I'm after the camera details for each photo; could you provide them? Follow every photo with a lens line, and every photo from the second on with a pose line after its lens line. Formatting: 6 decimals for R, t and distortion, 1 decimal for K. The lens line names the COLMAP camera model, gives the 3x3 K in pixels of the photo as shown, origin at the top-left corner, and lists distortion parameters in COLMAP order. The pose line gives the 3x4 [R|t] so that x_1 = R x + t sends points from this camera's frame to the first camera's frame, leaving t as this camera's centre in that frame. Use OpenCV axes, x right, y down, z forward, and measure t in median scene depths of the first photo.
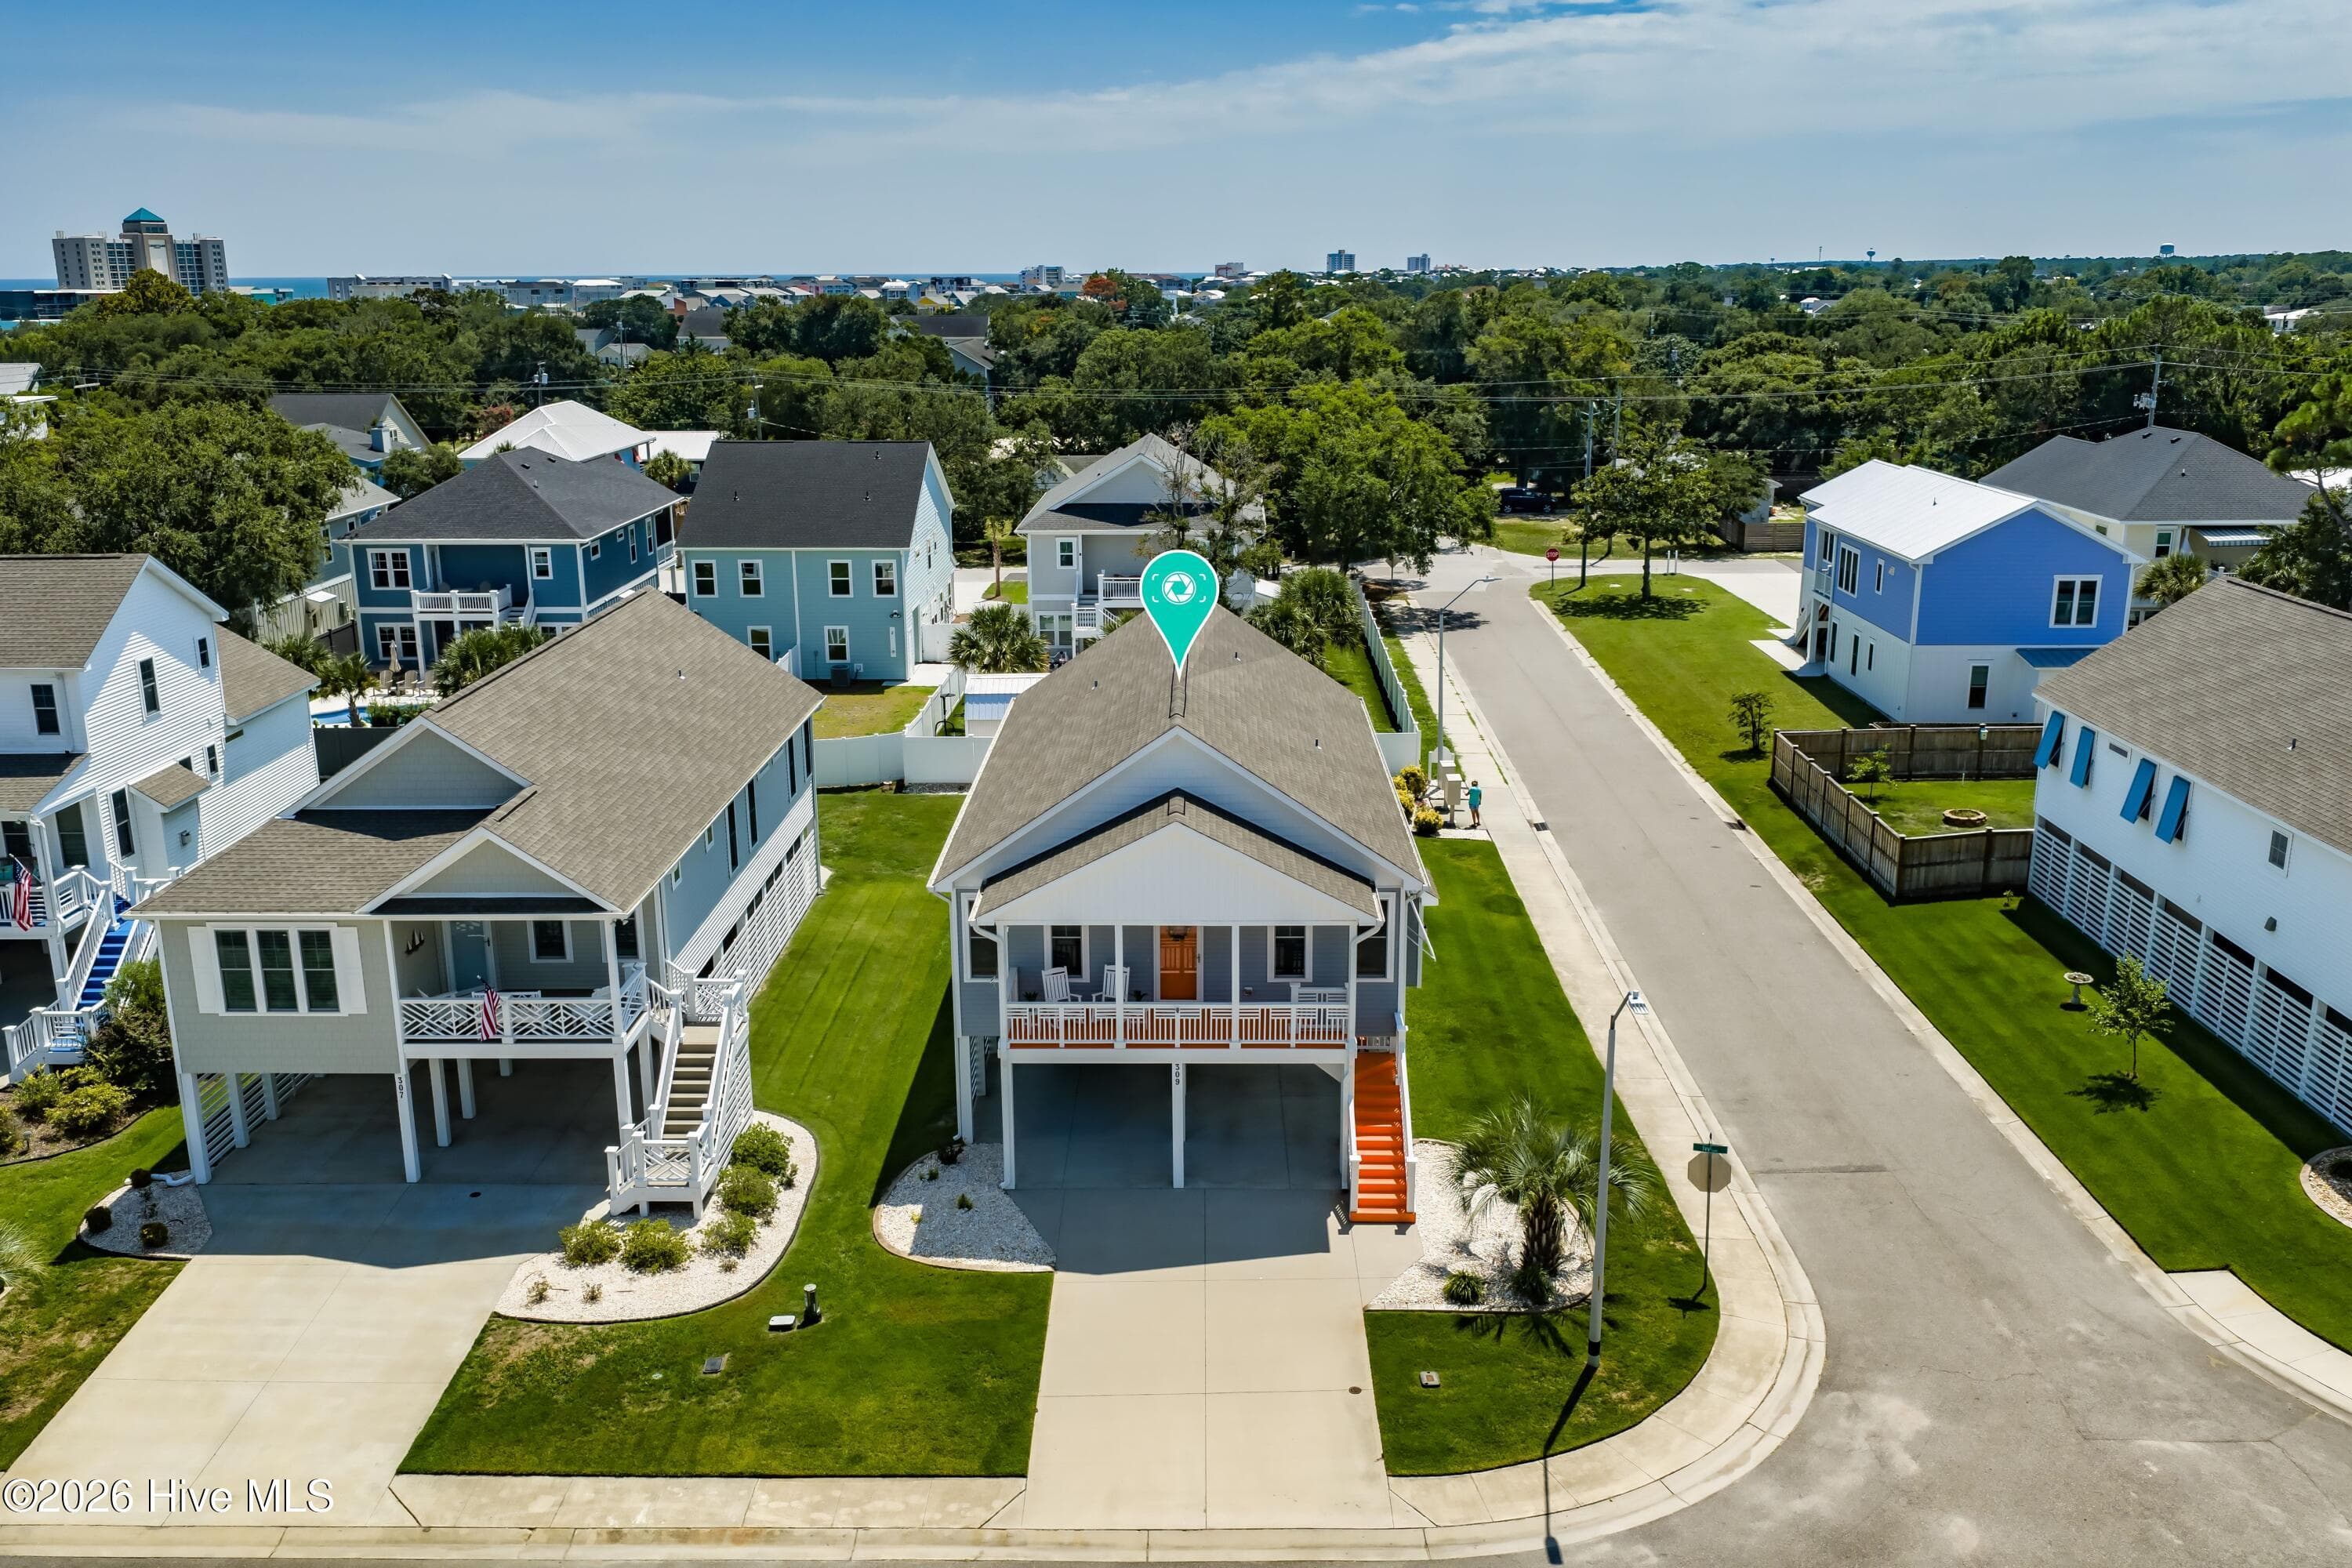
lens RADIAL K [[1949.9, 0, 1178.0], [0, 1949.9, 794.0], [0, 0, 1]] dist [0.027184, -0.054798]
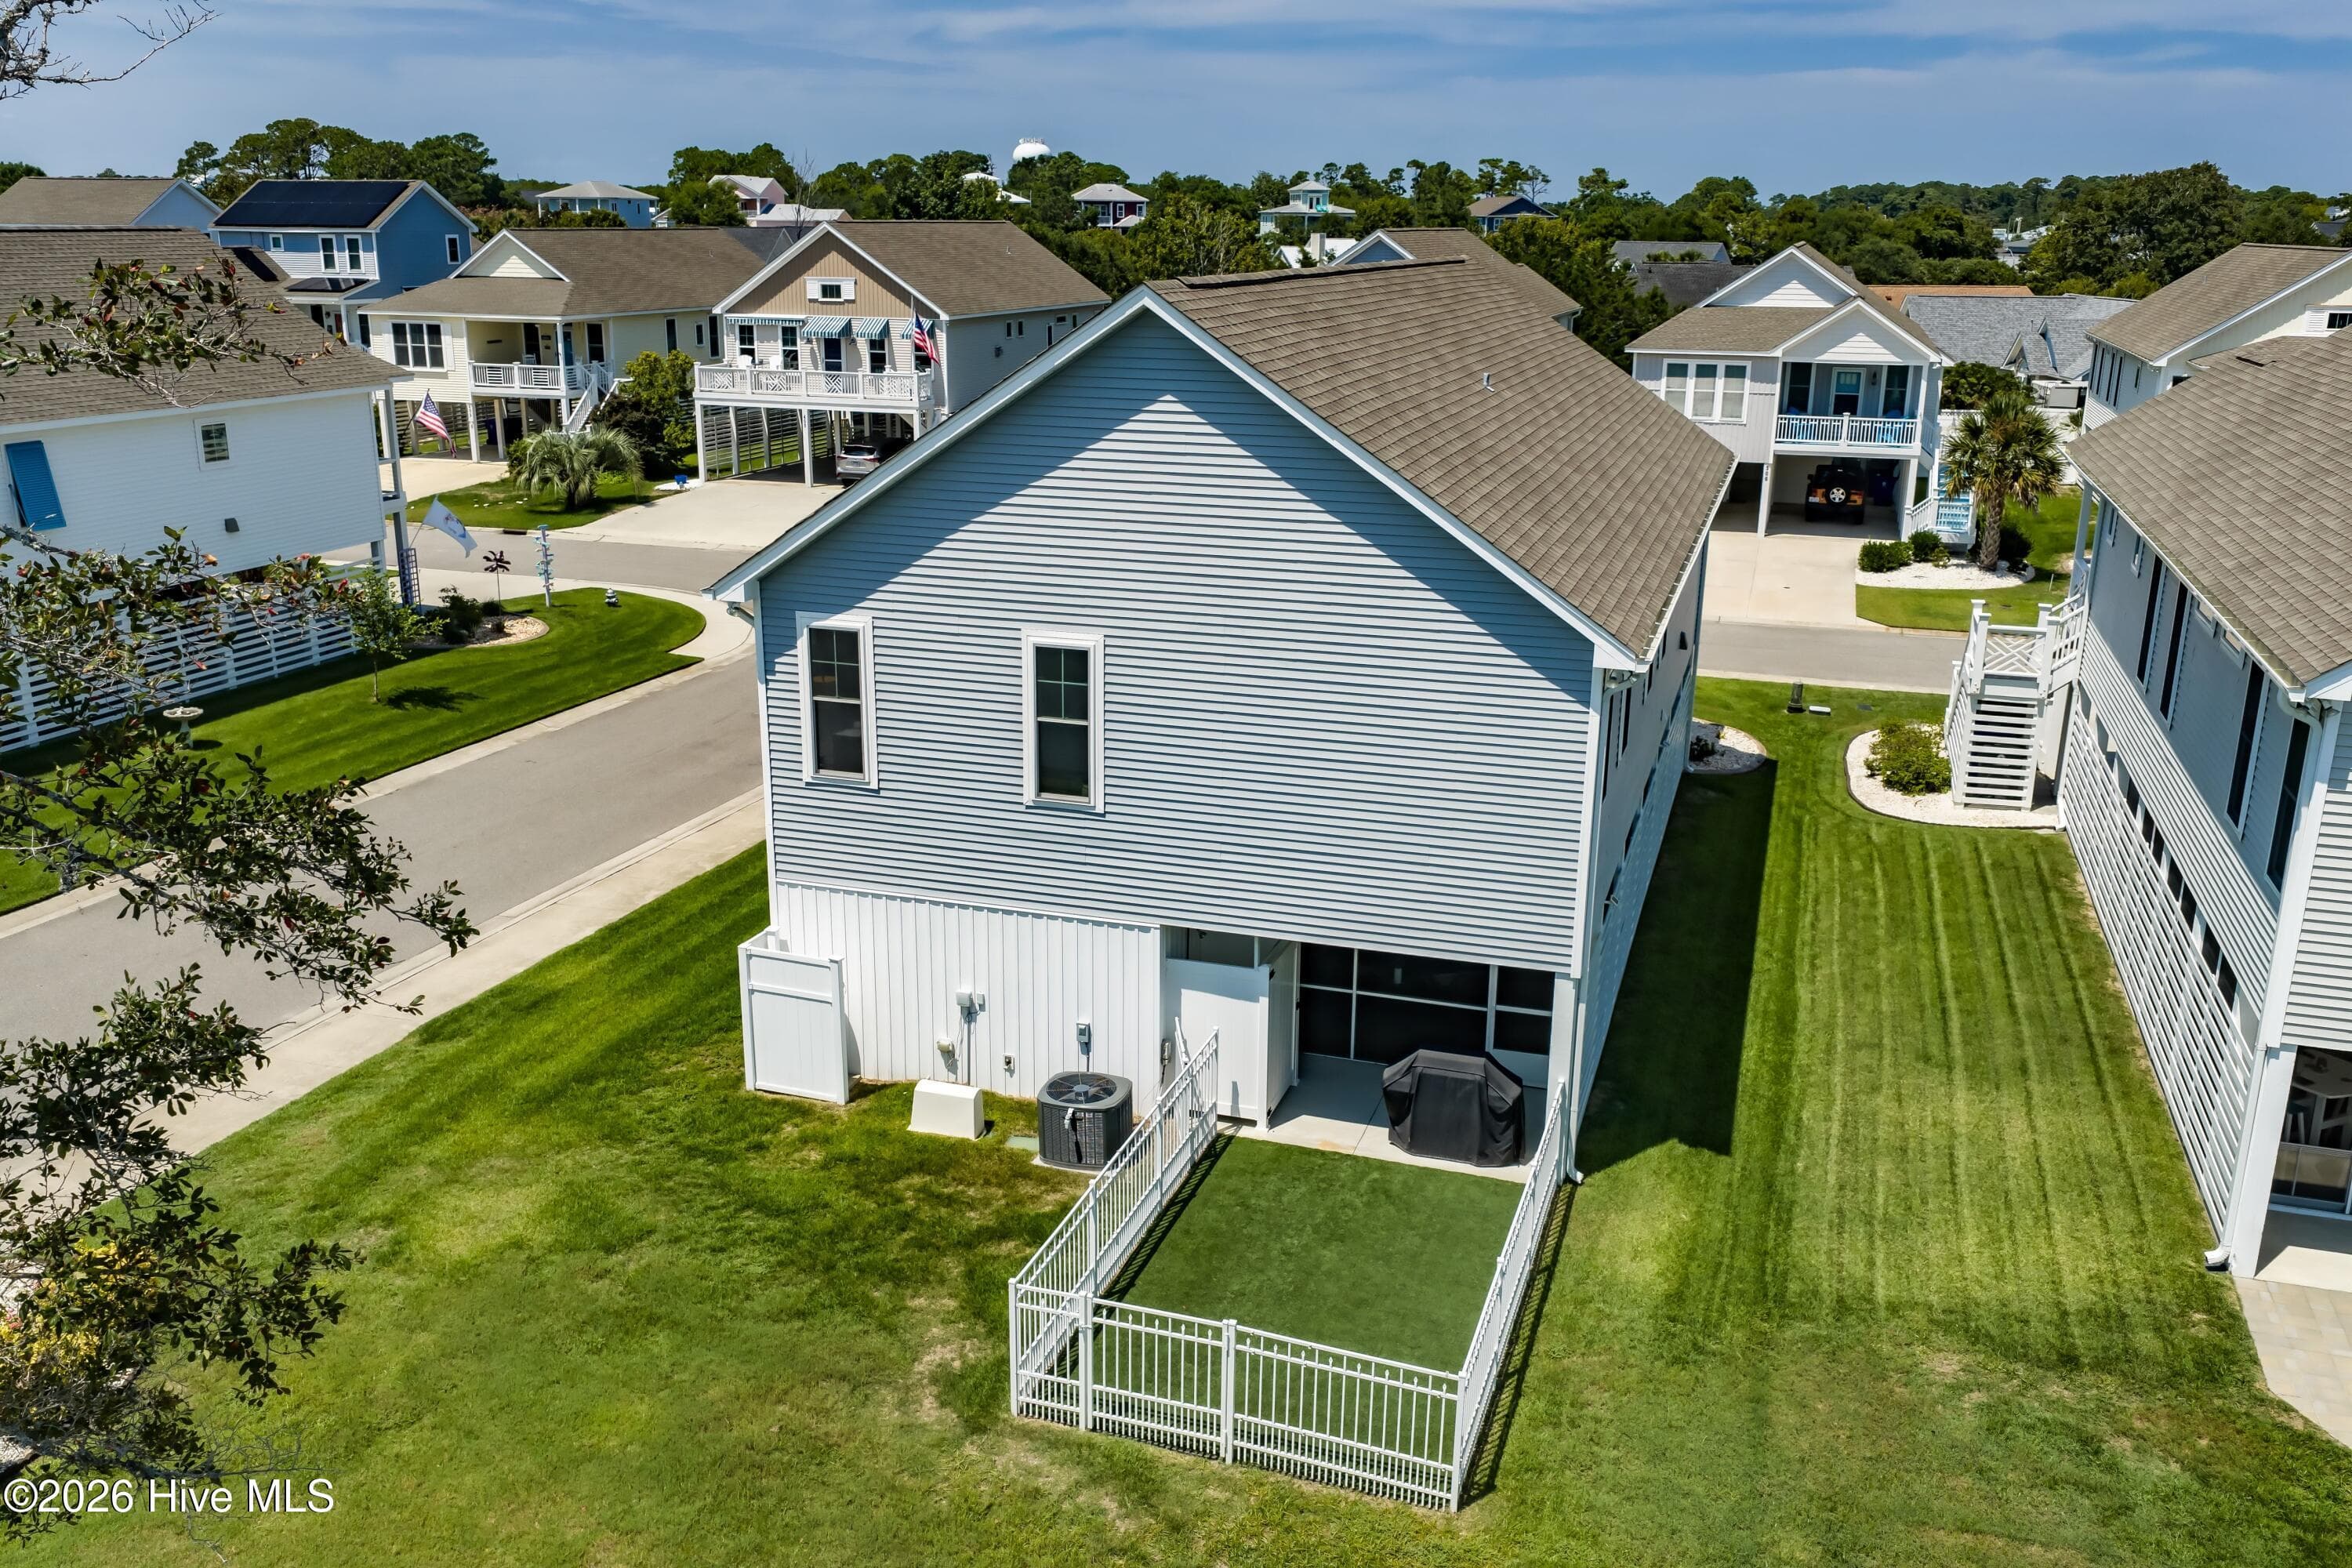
lens RADIAL K [[1949.9, 0, 1178.0], [0, 1949.9, 794.0], [0, 0, 1]] dist [0.027184, -0.054798]
pose [[-0.955816, -0.086481, 0.280956, -0.153129], [0.072971, 0.856034, 0.511743, -0.299438], [-0.284764, 0.509634, -0.811901, 1.921340]]
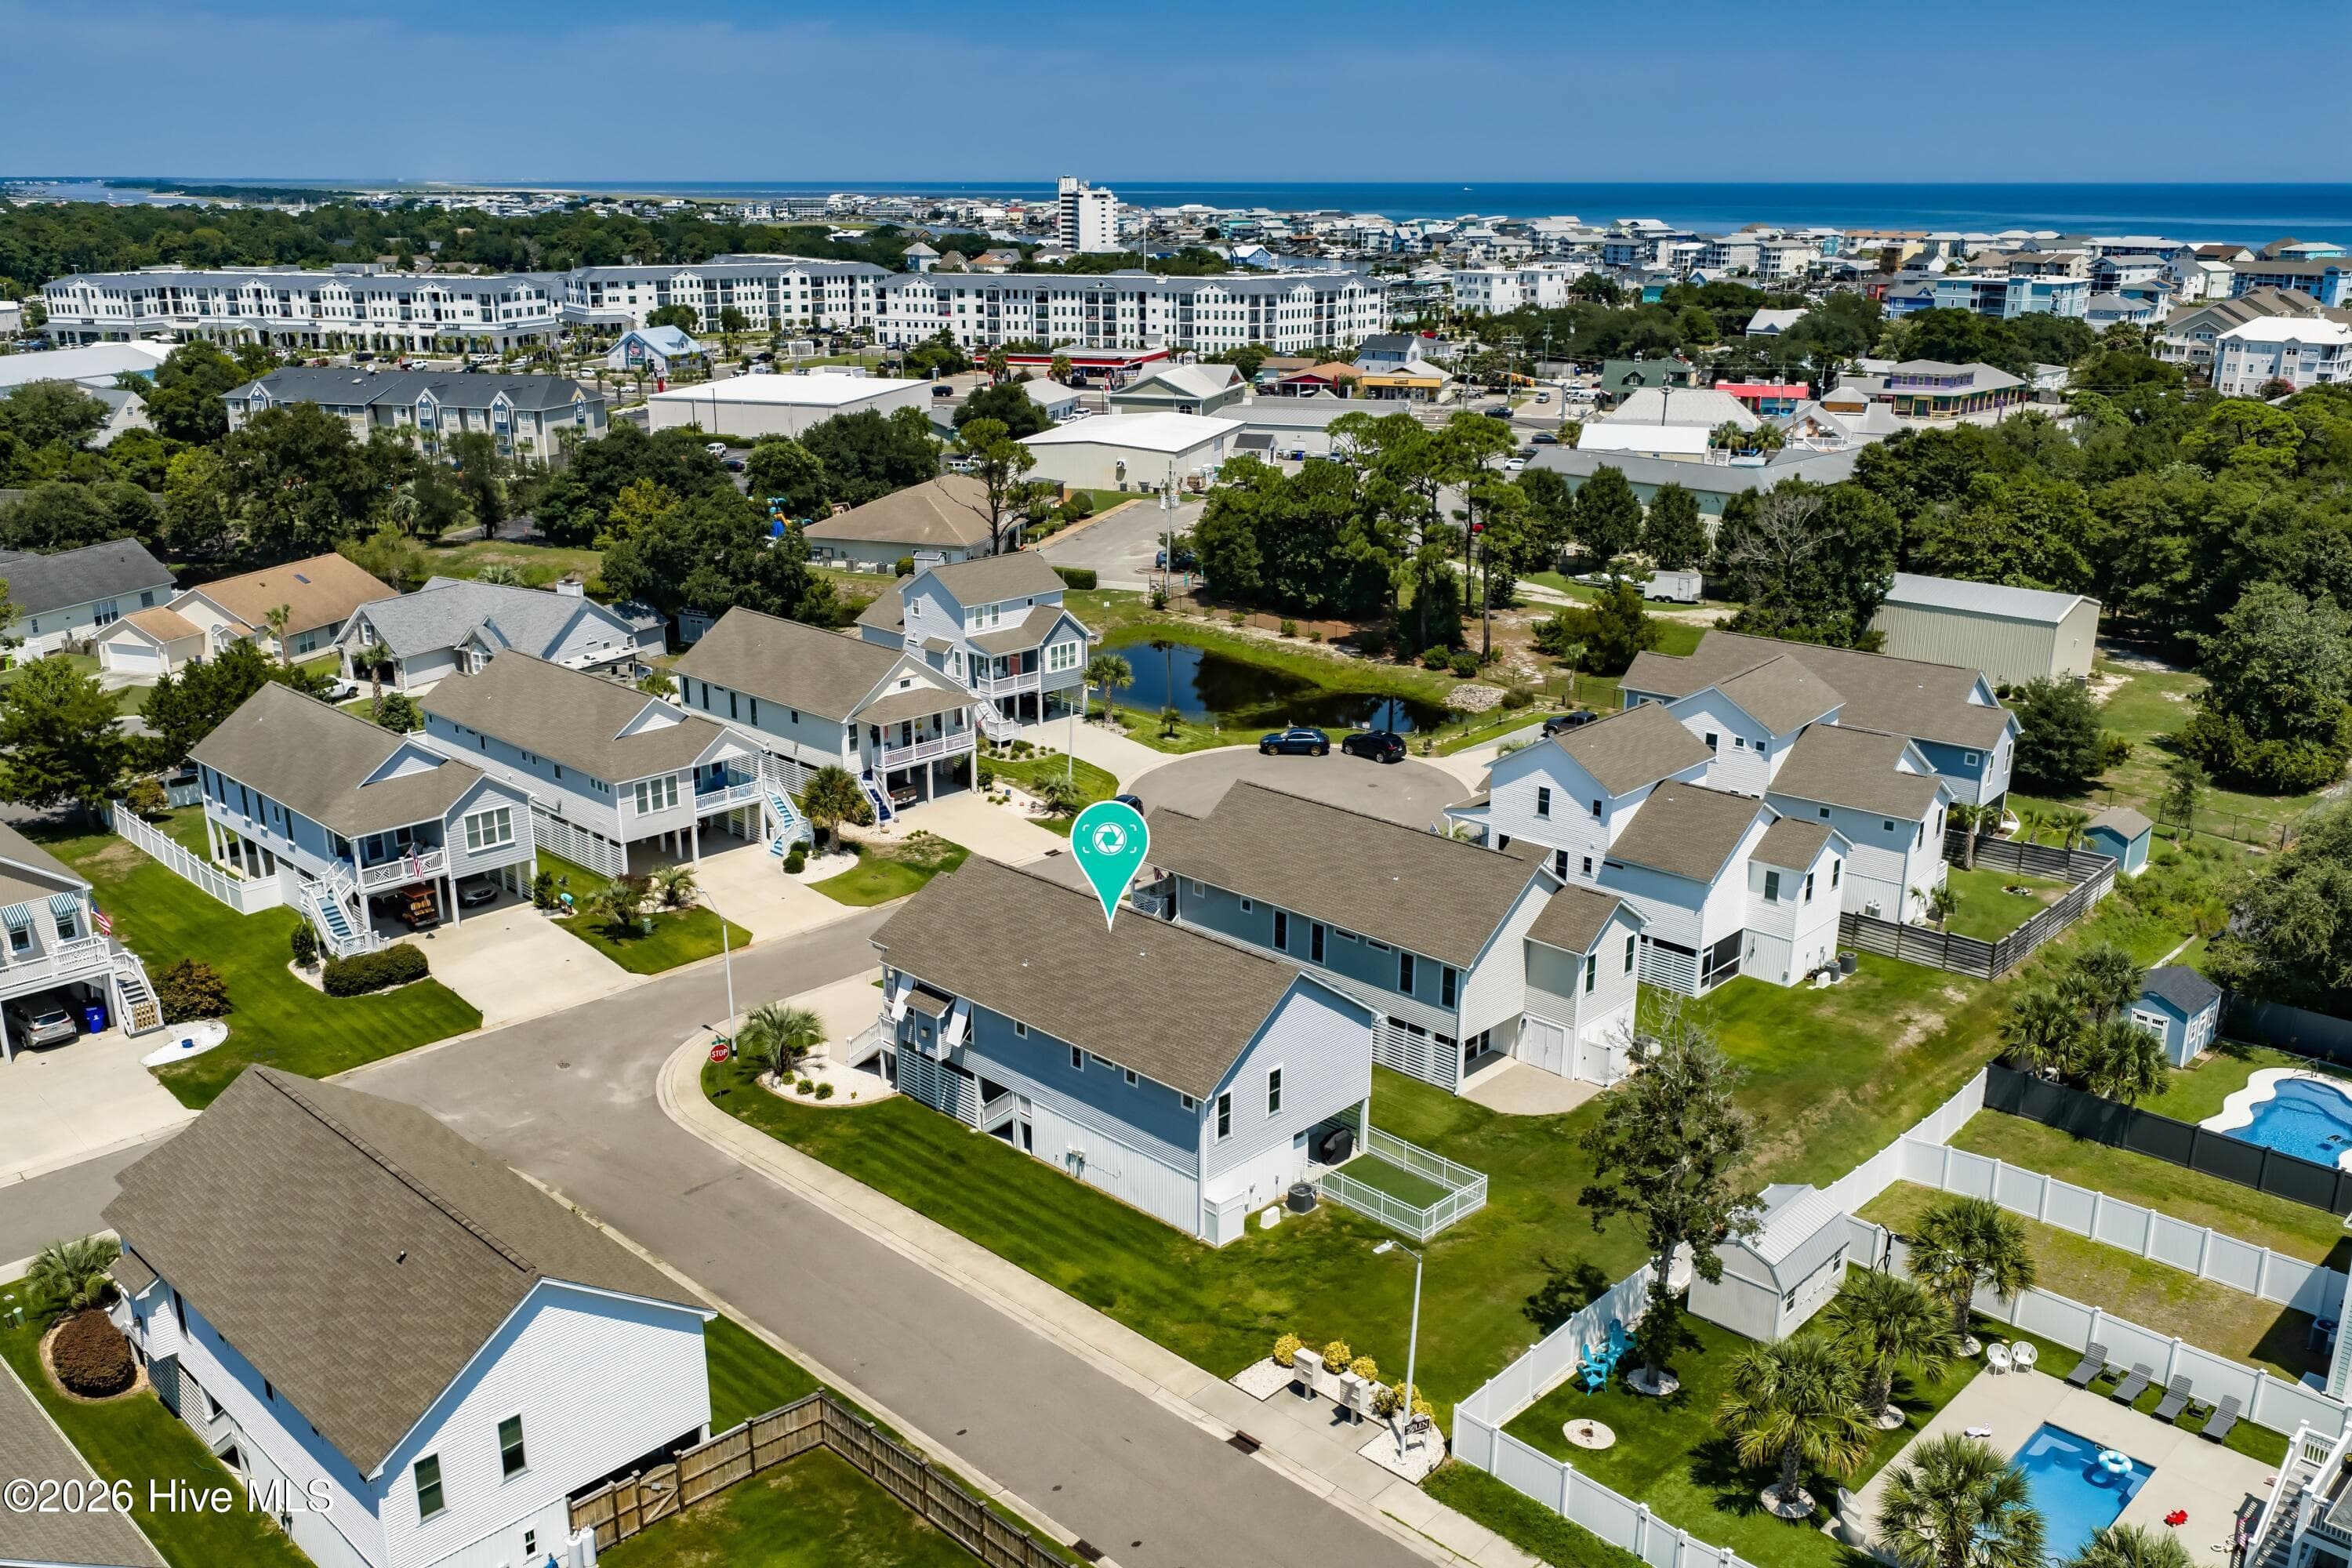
lens RADIAL K [[1949.9, 0, 1178.0], [0, 1949.9, 794.0], [0, 0, 1]] dist [0.027184, -0.054798]
pose [[-0.682806, 0.225255, -0.695008, 1.302847], [-0.187062, 0.865674, 0.464346, -1.114429], [0.706247, 0.447068, -0.548950, 2.295189]]
